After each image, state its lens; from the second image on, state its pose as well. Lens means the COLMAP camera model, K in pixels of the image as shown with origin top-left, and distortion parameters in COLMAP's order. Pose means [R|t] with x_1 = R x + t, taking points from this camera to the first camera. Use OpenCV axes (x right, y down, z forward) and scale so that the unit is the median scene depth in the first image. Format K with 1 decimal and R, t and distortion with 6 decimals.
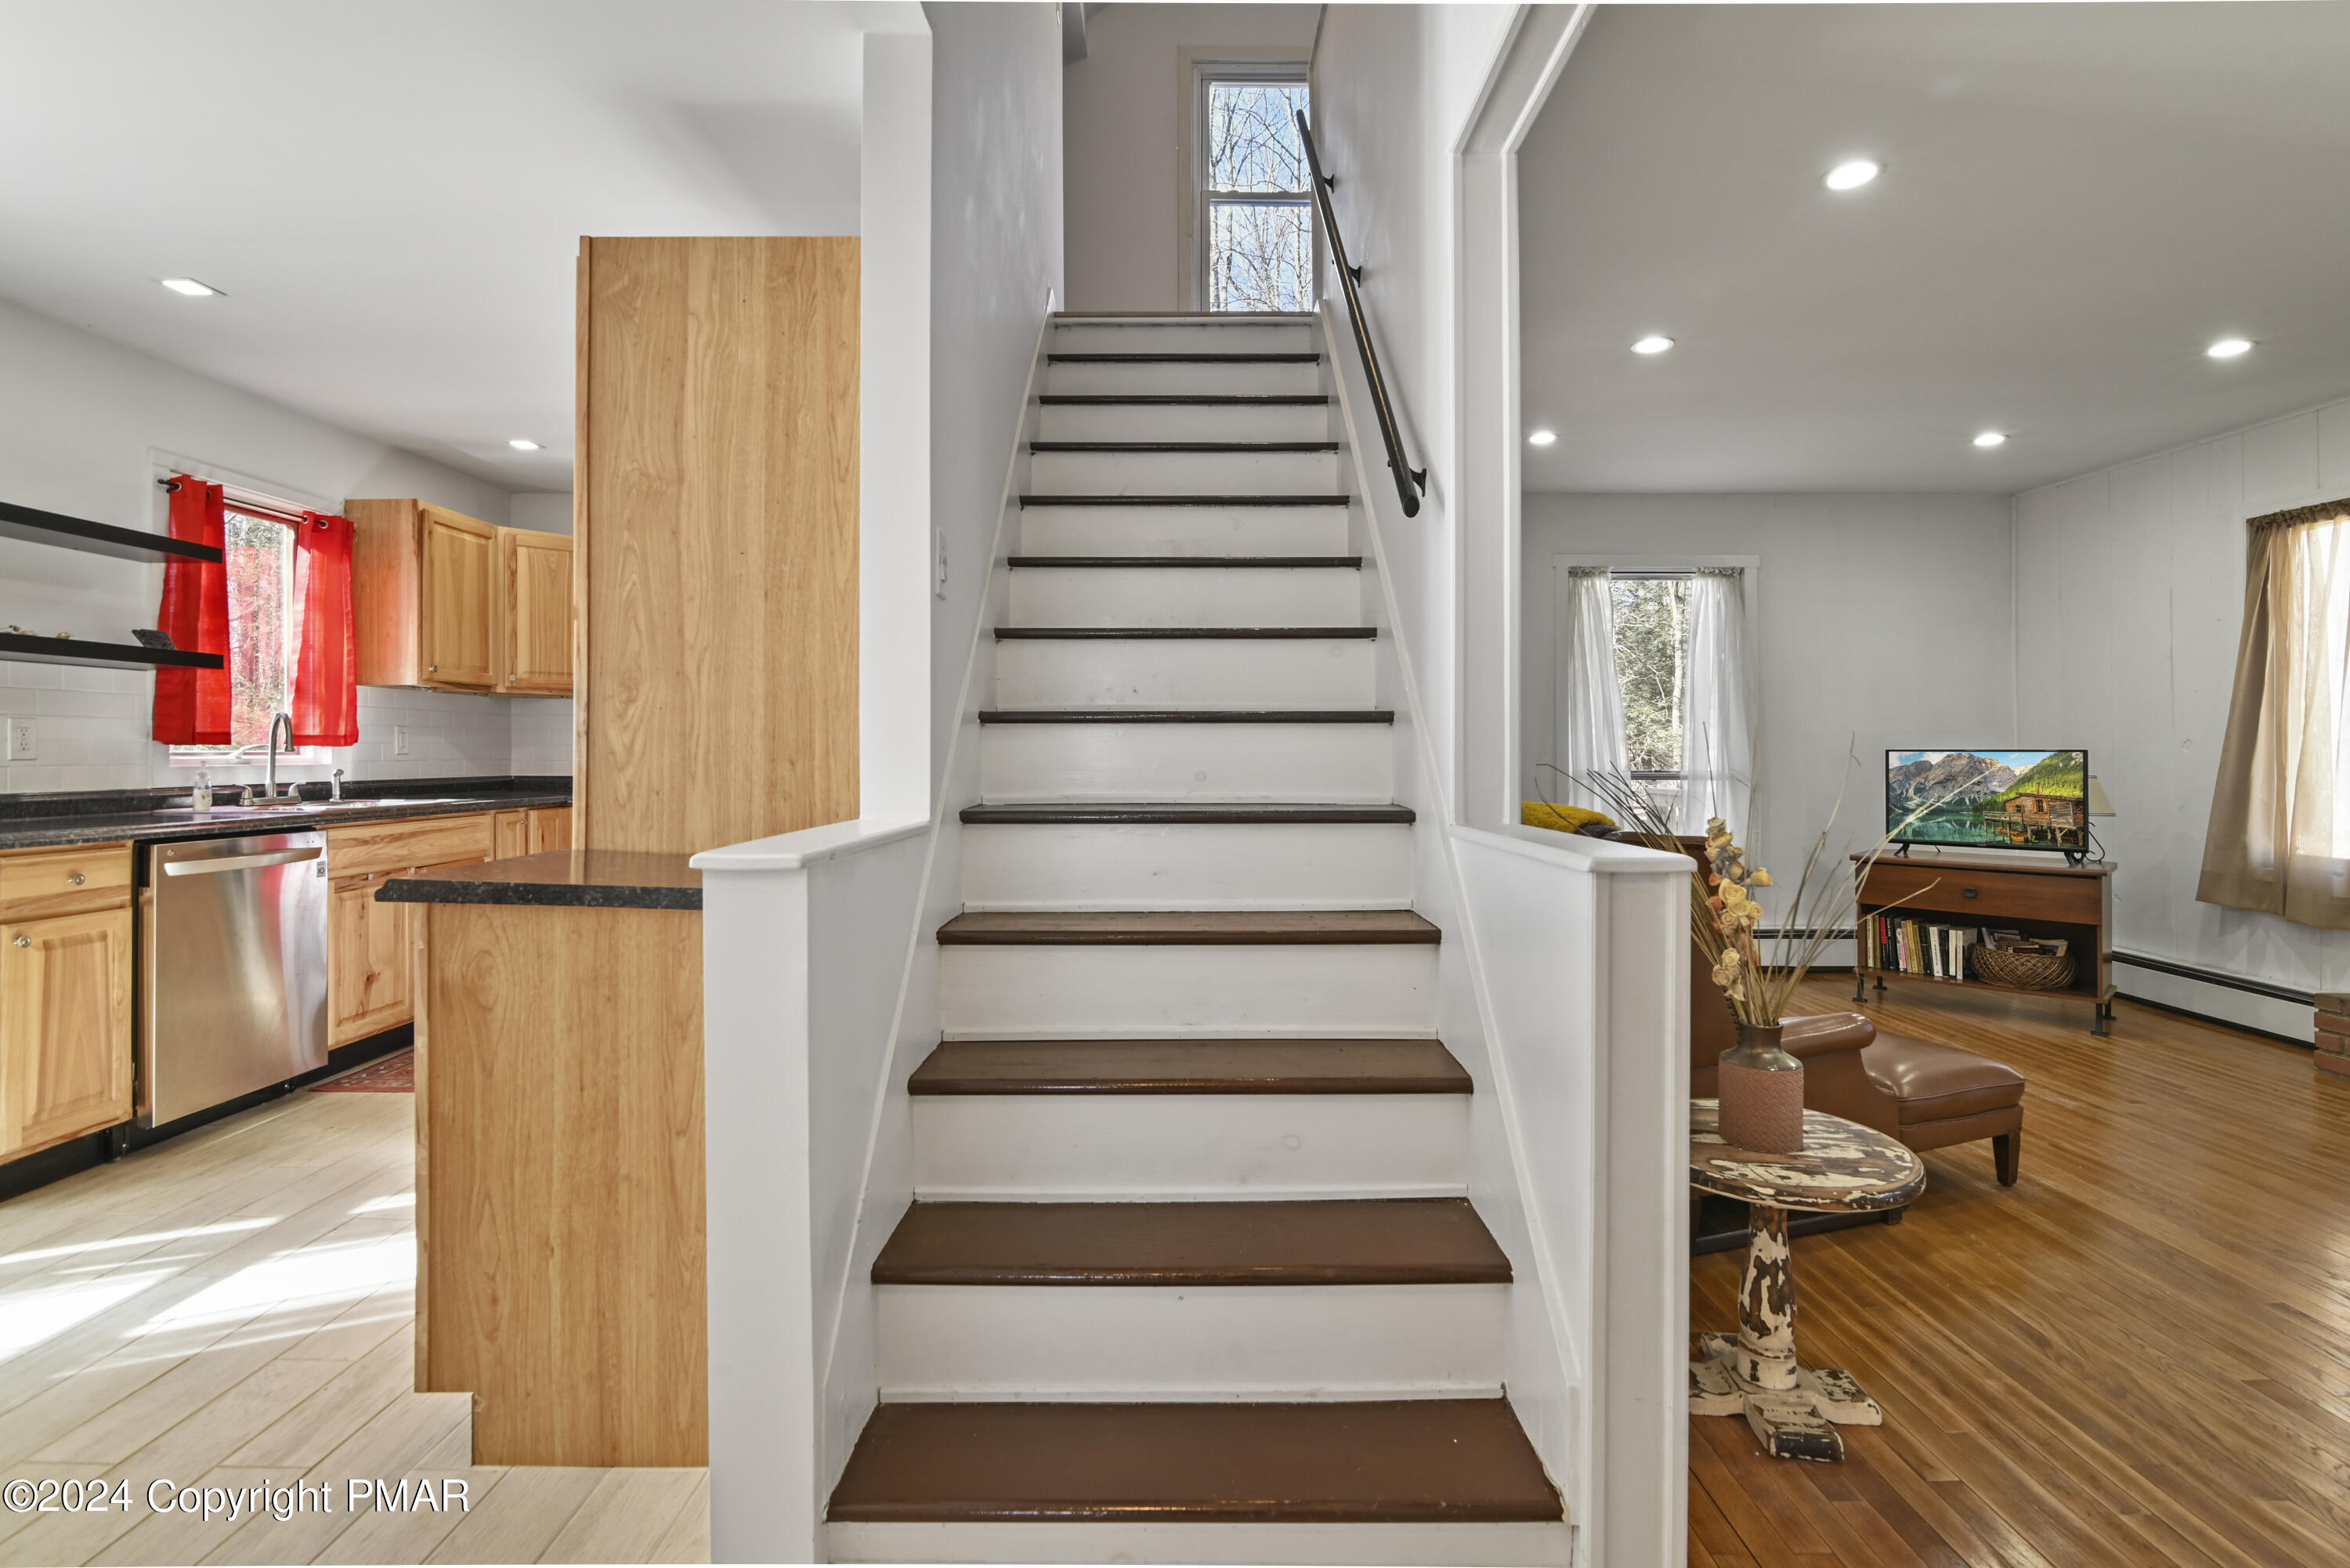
lens RADIAL K [[1101.2, 0, 1180.1], [0, 1101.2, 743.9], [0, 0, 1]] dist [-0.012878, 0.002458]
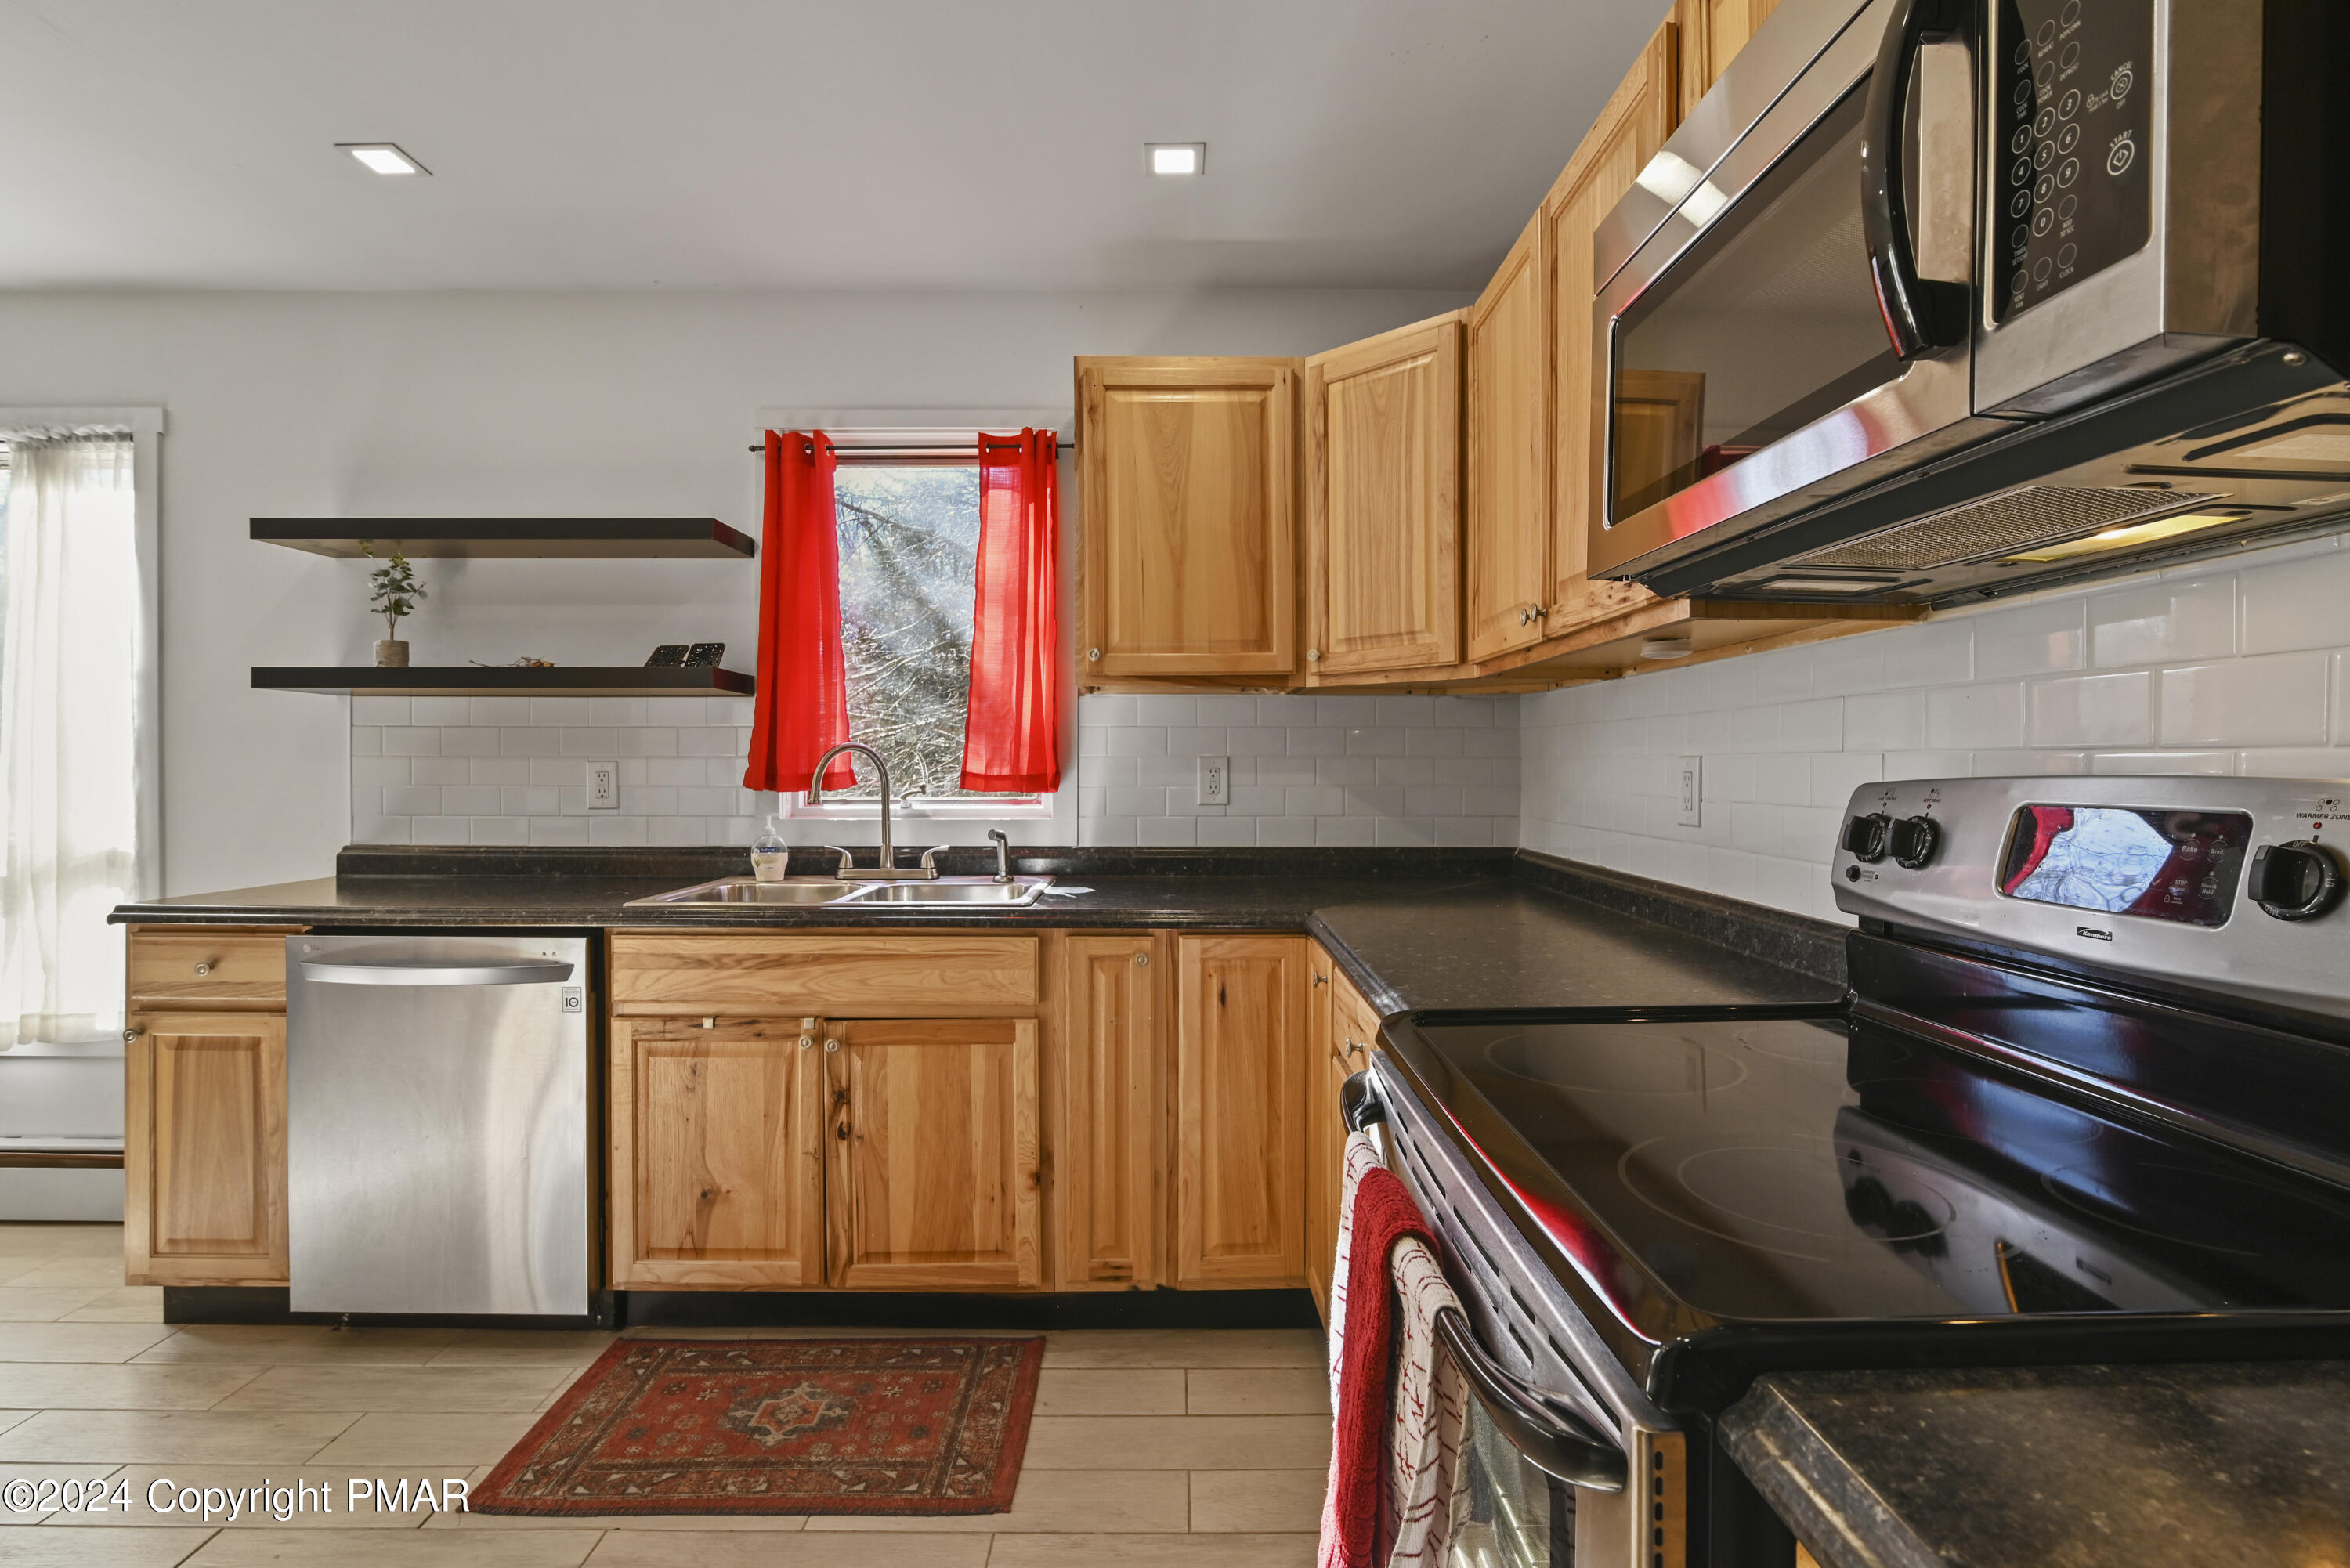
lens RADIAL K [[1101.2, 0, 1192.7], [0, 1101.2, 777.3], [0, 0, 1]] dist [-0.012878, 0.002458]
pose [[0.007033, 0.009873, -0.999927, -0.133963], [0.006394, 0.999930, 0.009918, -0.012582], [0.999955, -0.006464, 0.006969, 1.110748]]
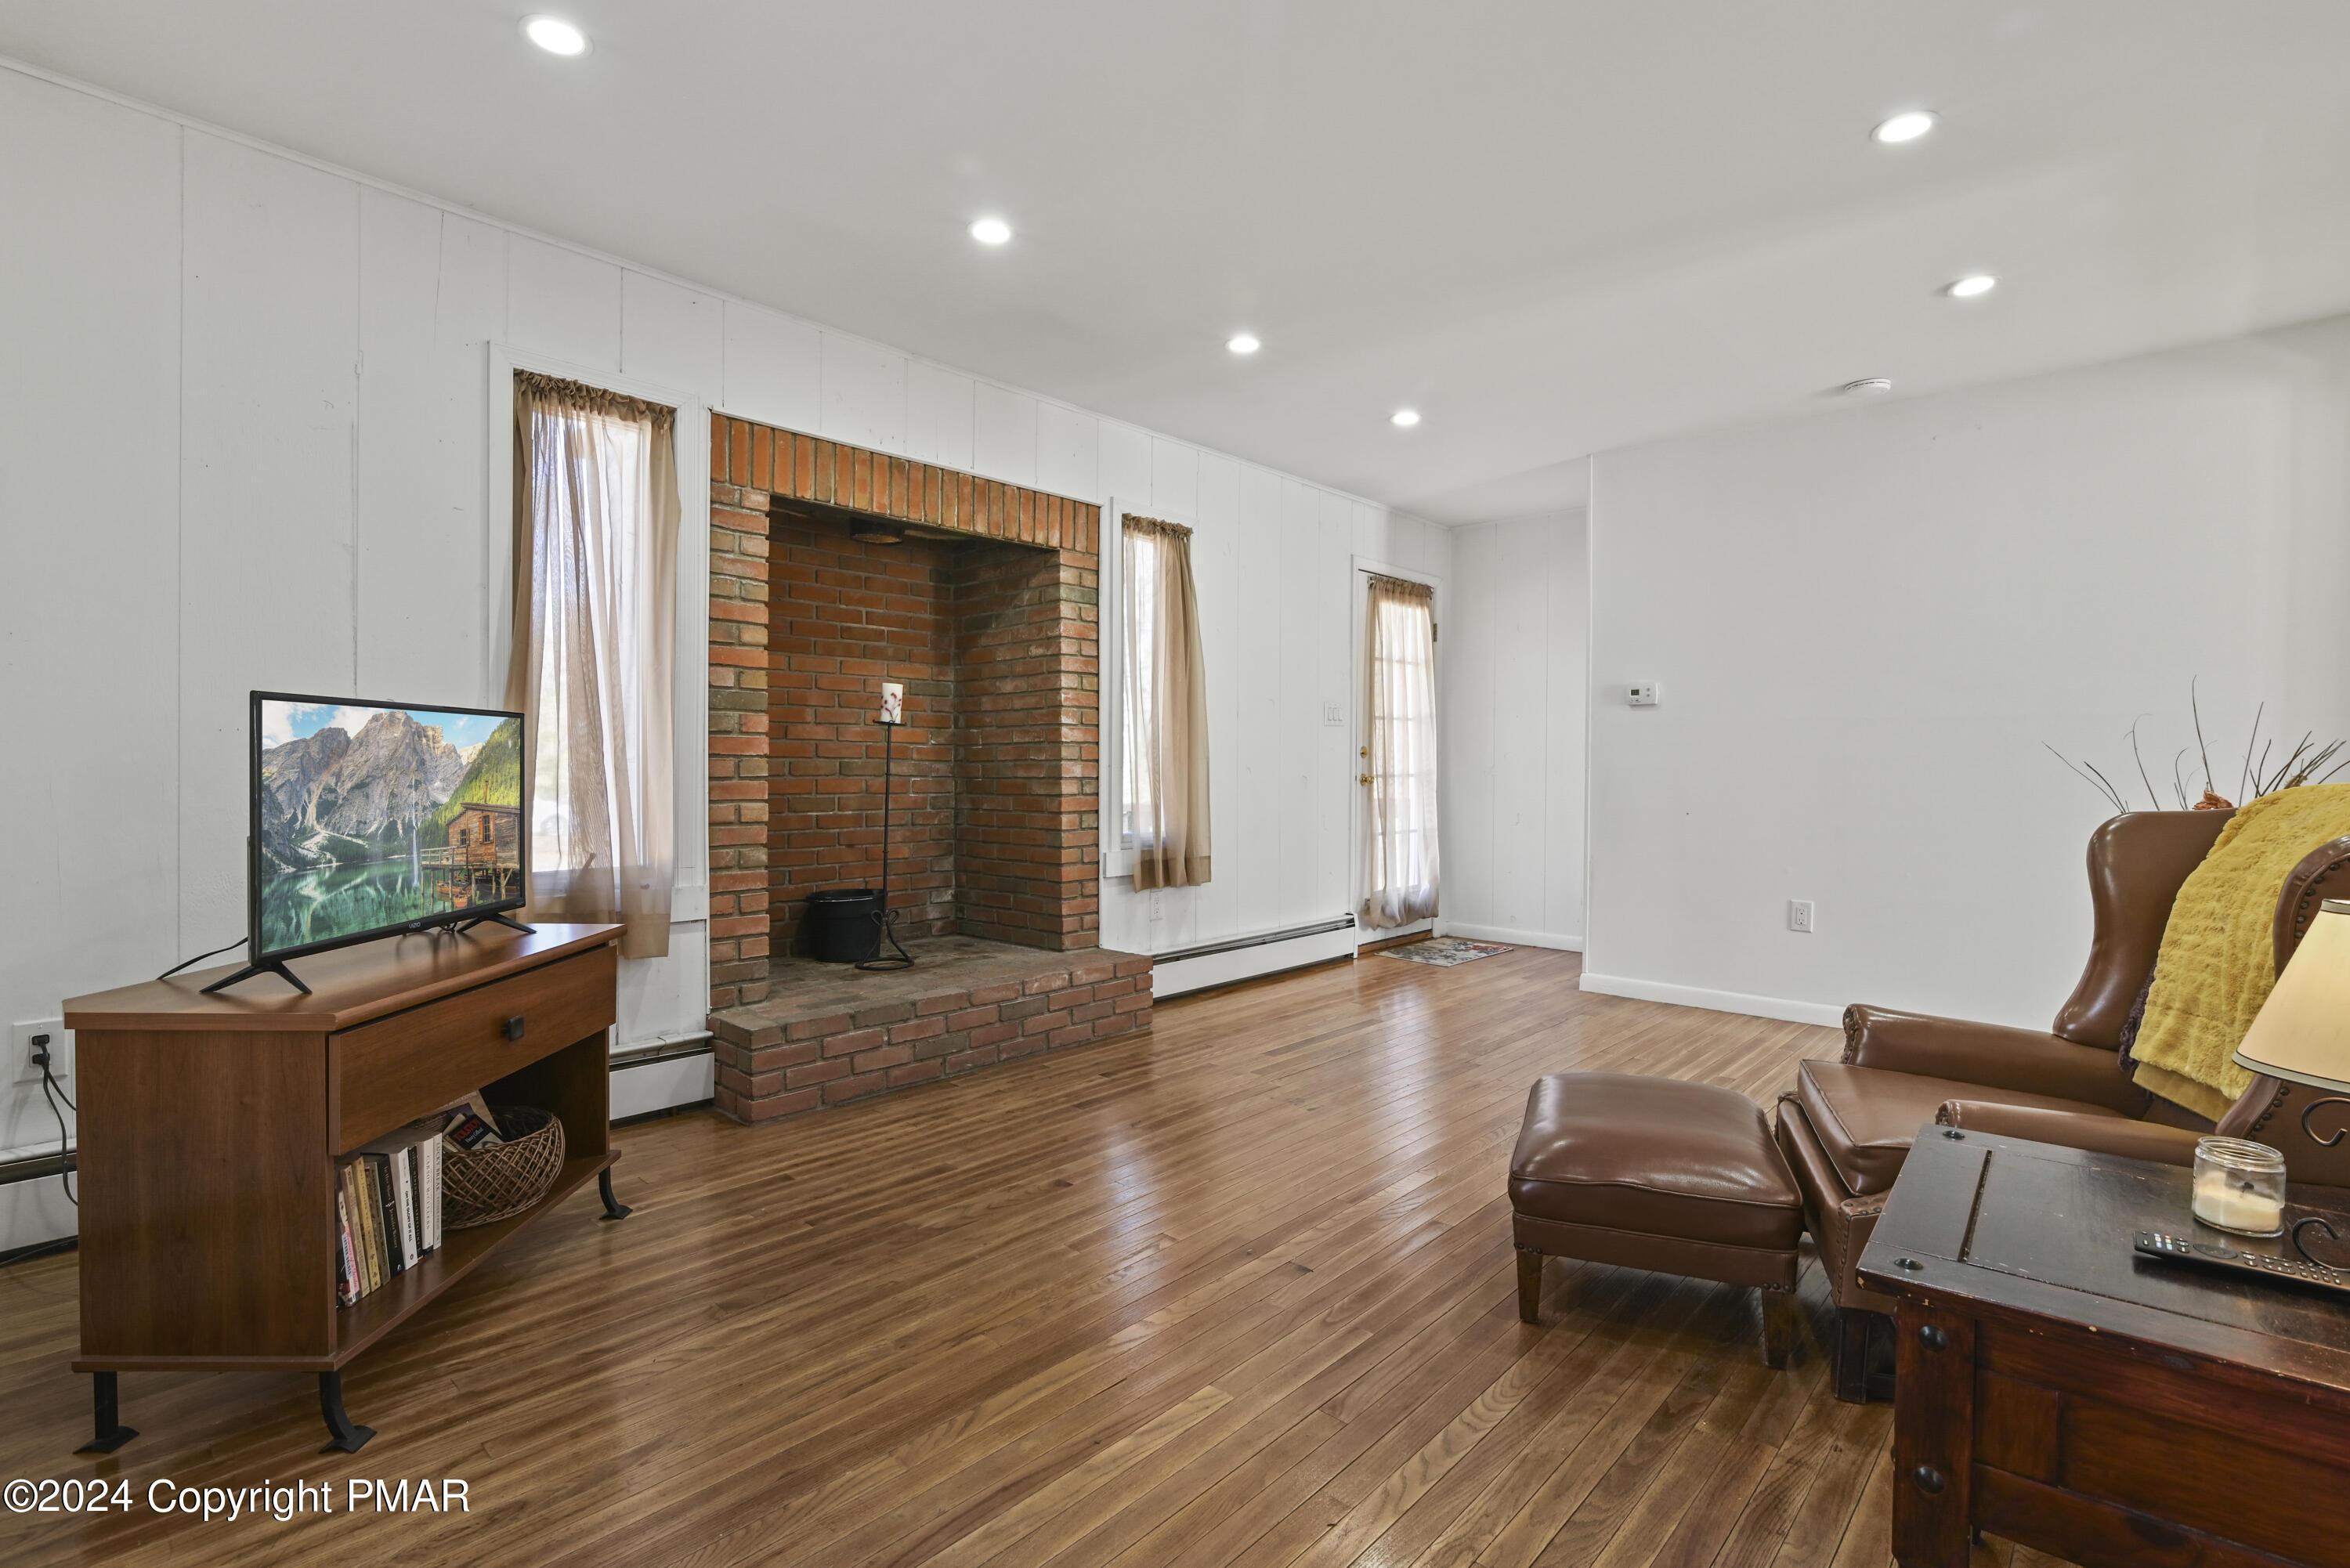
lens RADIAL K [[1101.2, 0, 1171.8], [0, 1101.2, 775.2], [0, 0, 1]] dist [-0.012878, 0.002458]
pose [[-0.735105, -0.013041, 0.677828, 0.247918], [-0.011479, 0.999911, 0.006788, 0.029860], [-0.677856, -0.002791, -0.735189, 1.258344]]
